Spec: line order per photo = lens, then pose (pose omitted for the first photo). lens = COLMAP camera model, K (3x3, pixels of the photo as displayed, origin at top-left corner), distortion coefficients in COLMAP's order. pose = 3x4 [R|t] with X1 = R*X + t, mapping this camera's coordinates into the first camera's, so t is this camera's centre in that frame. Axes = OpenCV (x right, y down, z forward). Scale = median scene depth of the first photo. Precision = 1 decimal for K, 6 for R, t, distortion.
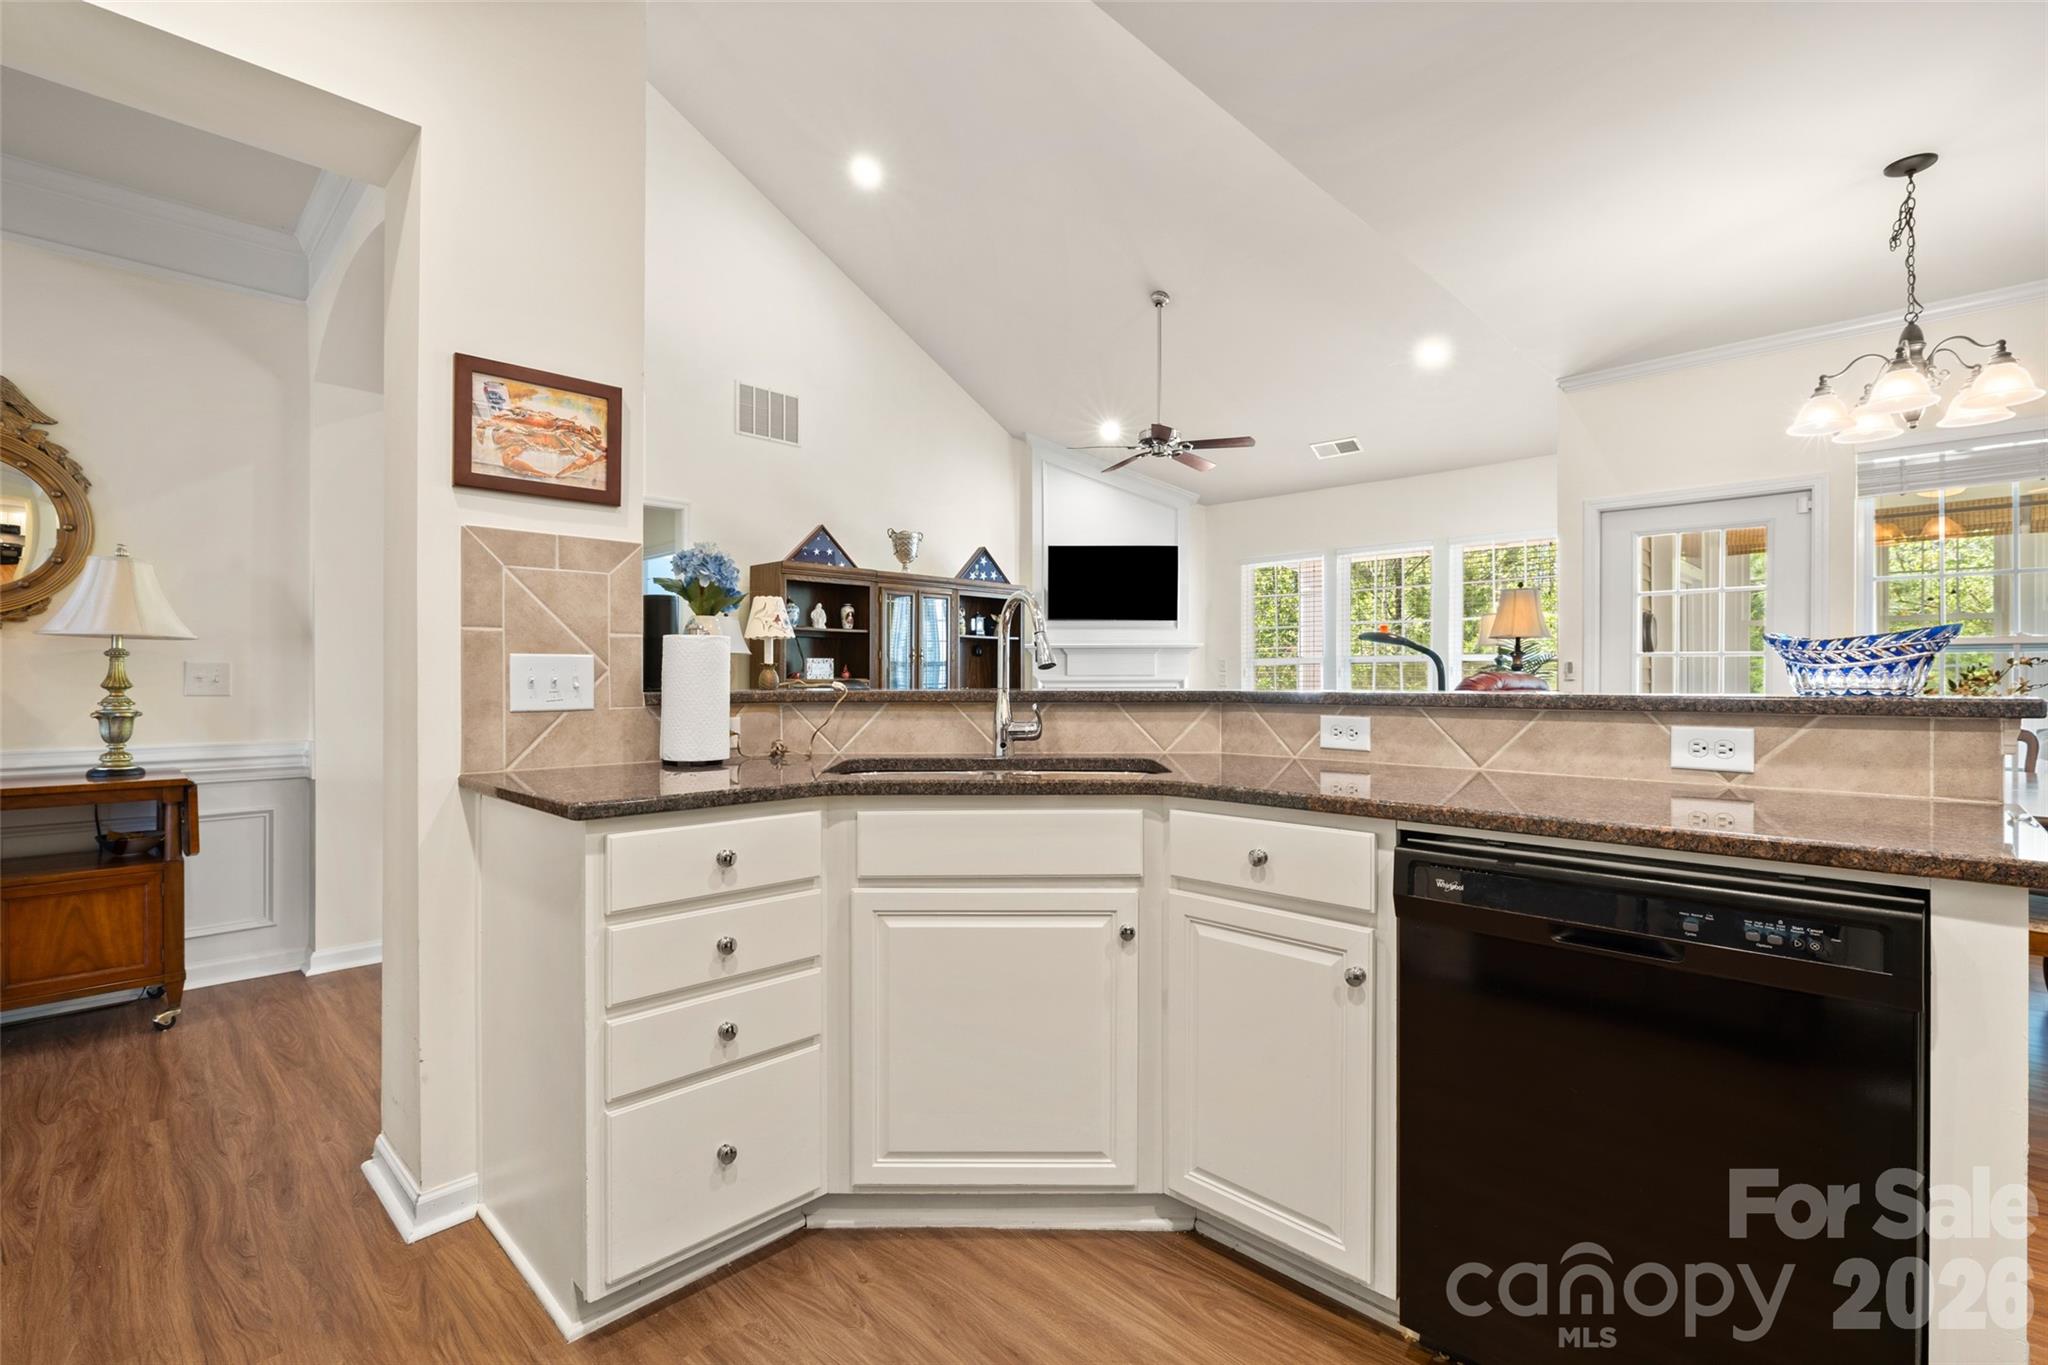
lens RADIAL K [[930.2, 0, 1014.6], [0, 930.2, 687.8], [0, 0, 1]] dist [-0.009965, 0.001395]
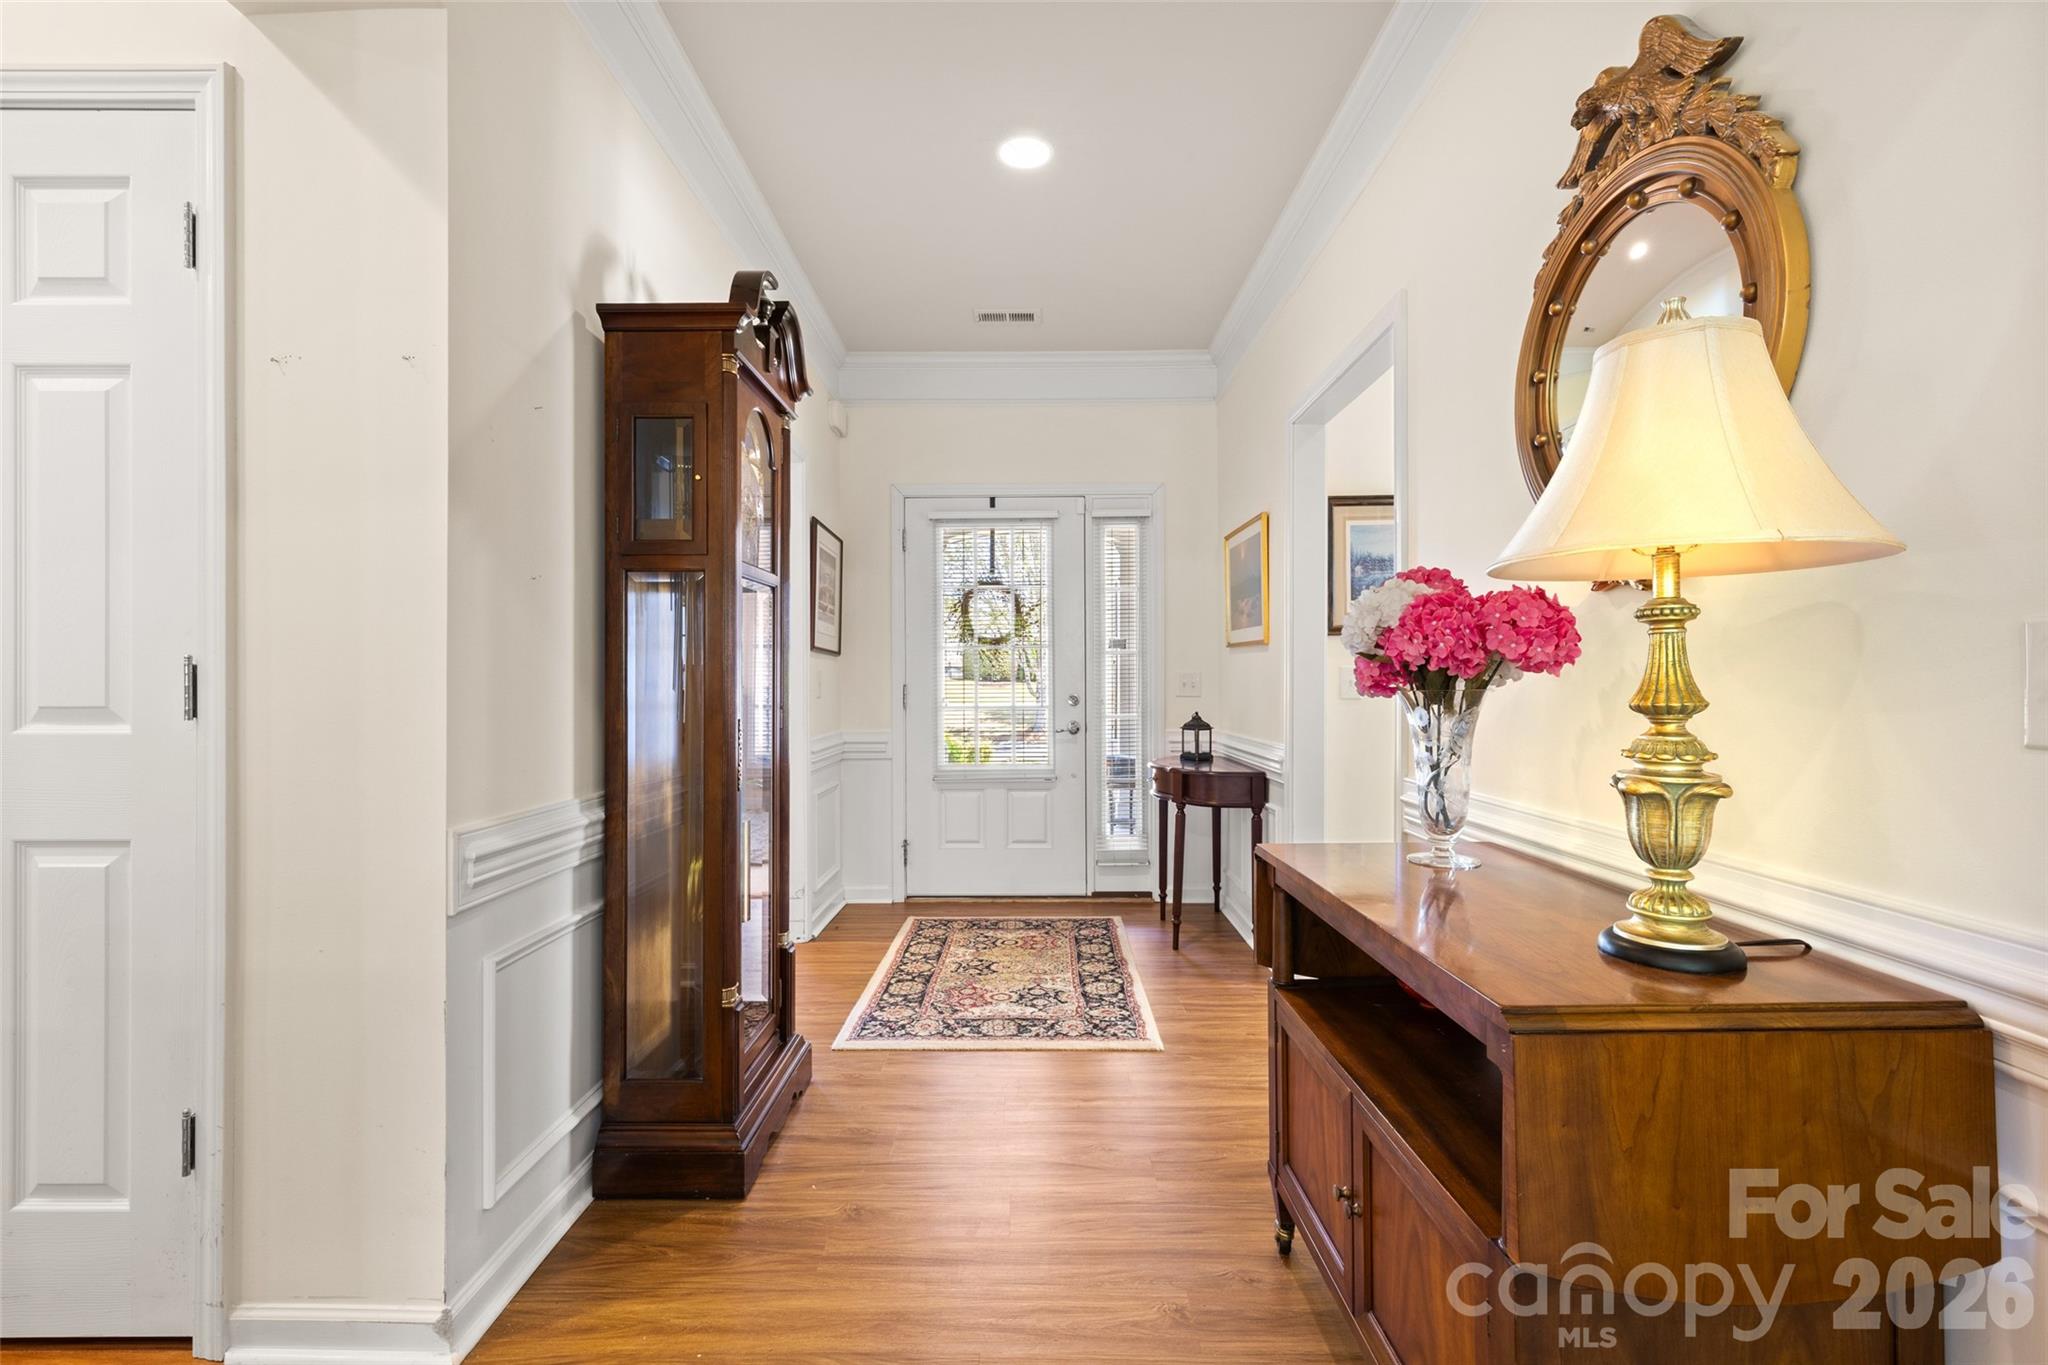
lens RADIAL K [[887.3, 0, 1016.8], [0, 887.3, 686.8], [0, 0, 1]] dist [0.001355, 0.000327]
pose [[-0.716125, -0.003681, -0.697962, -0.244218], [-0.008462, 0.999958, 0.003409, -0.003849], [0.697920, 0.008348, -0.716127, 0.469717]]
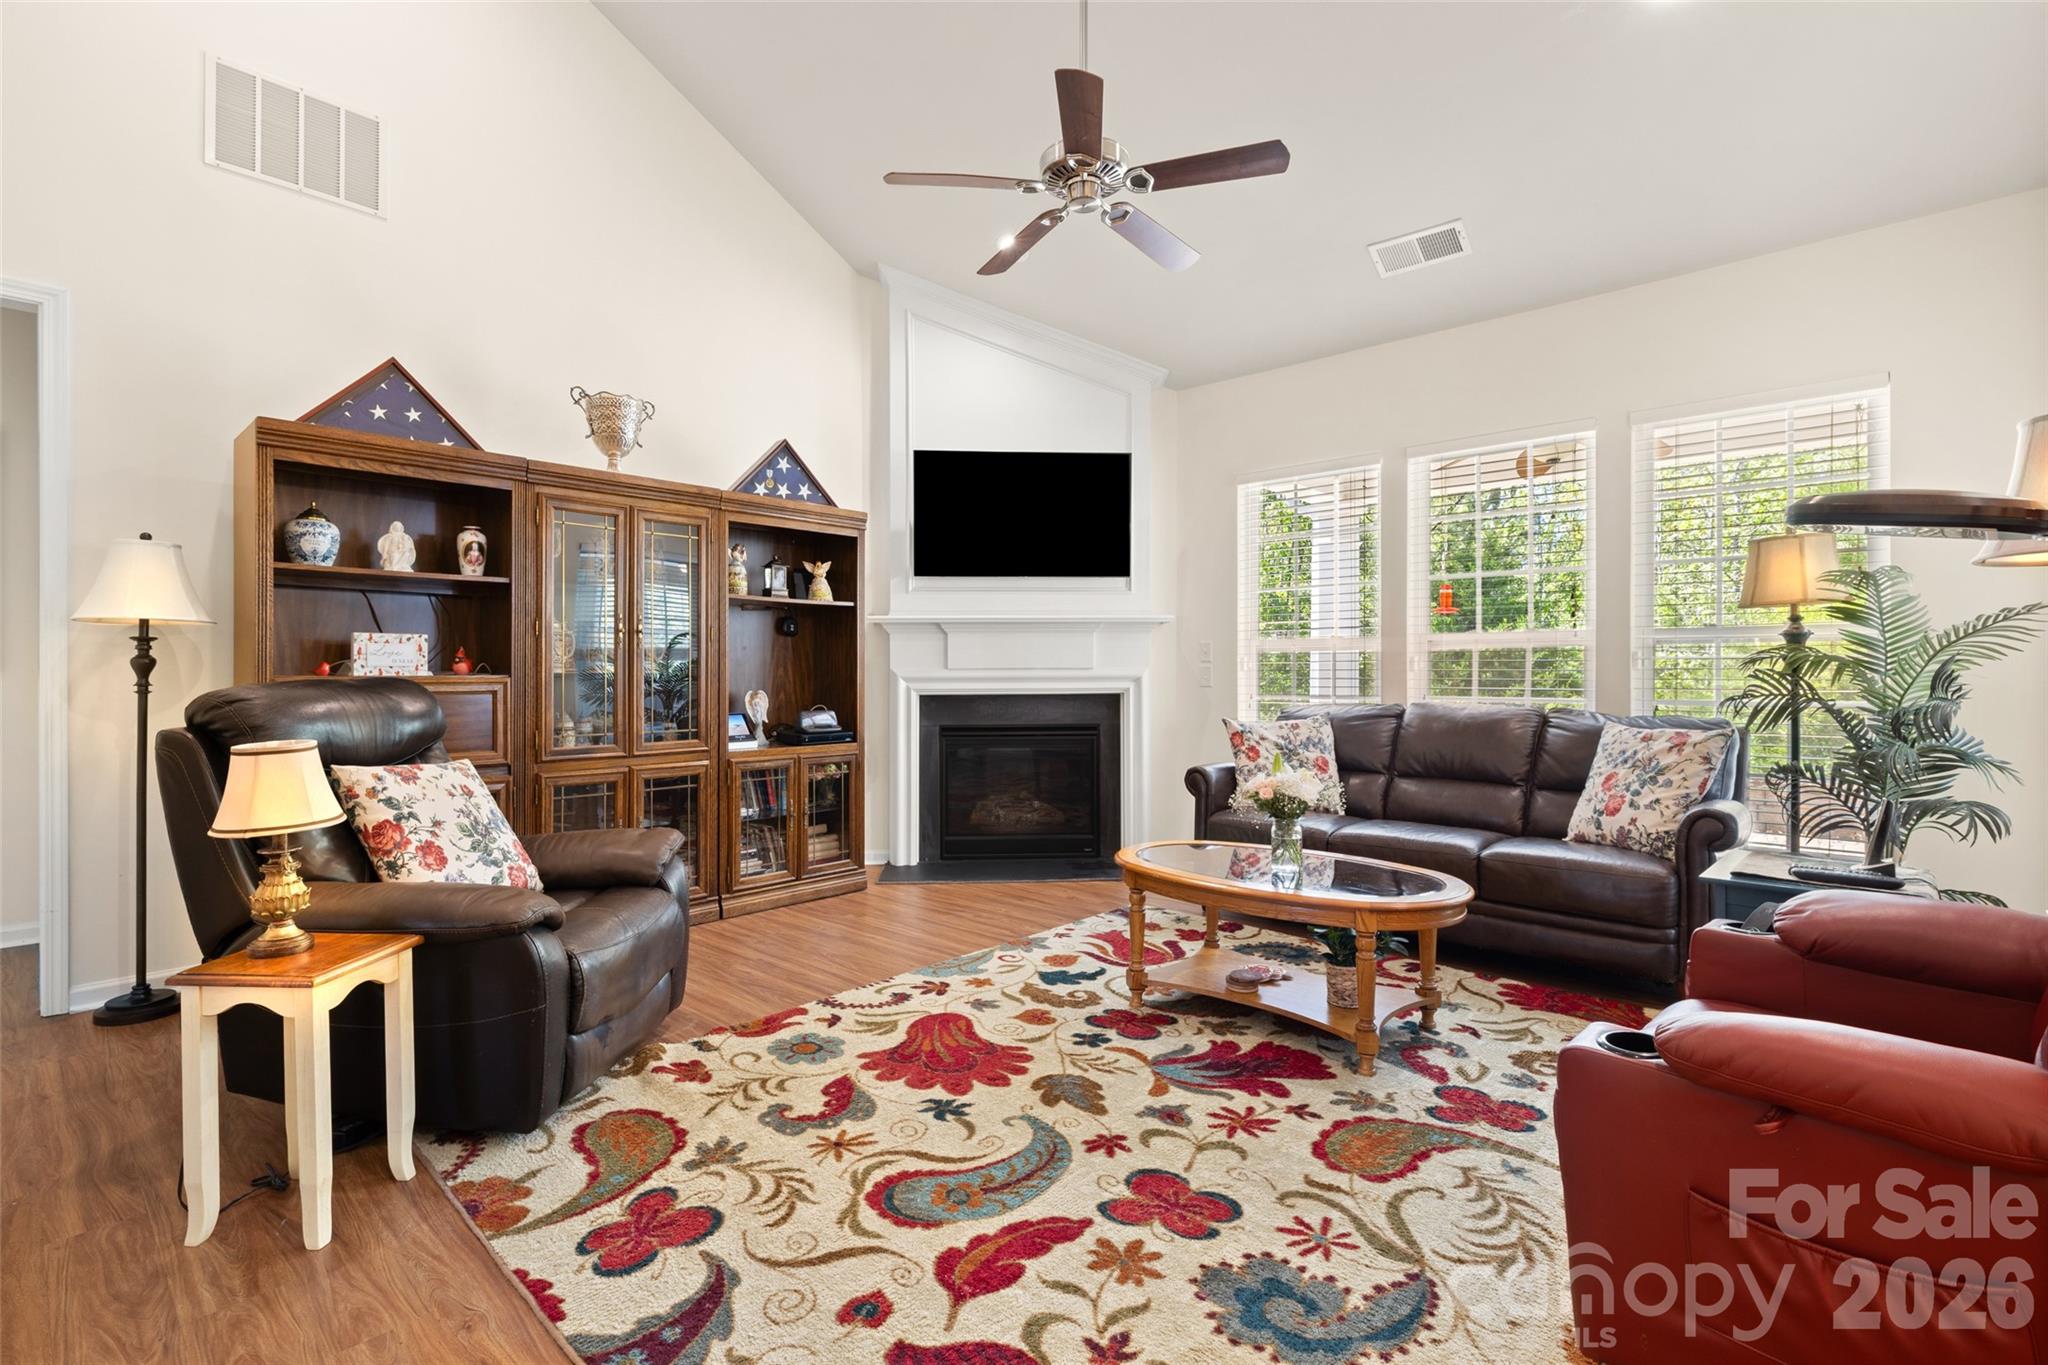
lens RADIAL K [[930.2, 0, 1013.1], [0, 930.2, 671.6], [0, 0, 1]] dist [-0.009965, 0.001395]
pose [[0.999415, -0.000089, 0.034194, 0.098802], [0.000455, 0.999943, -0.010684, -0.006419], [-0.034191, 0.010693, 0.999358, 0.507138]]
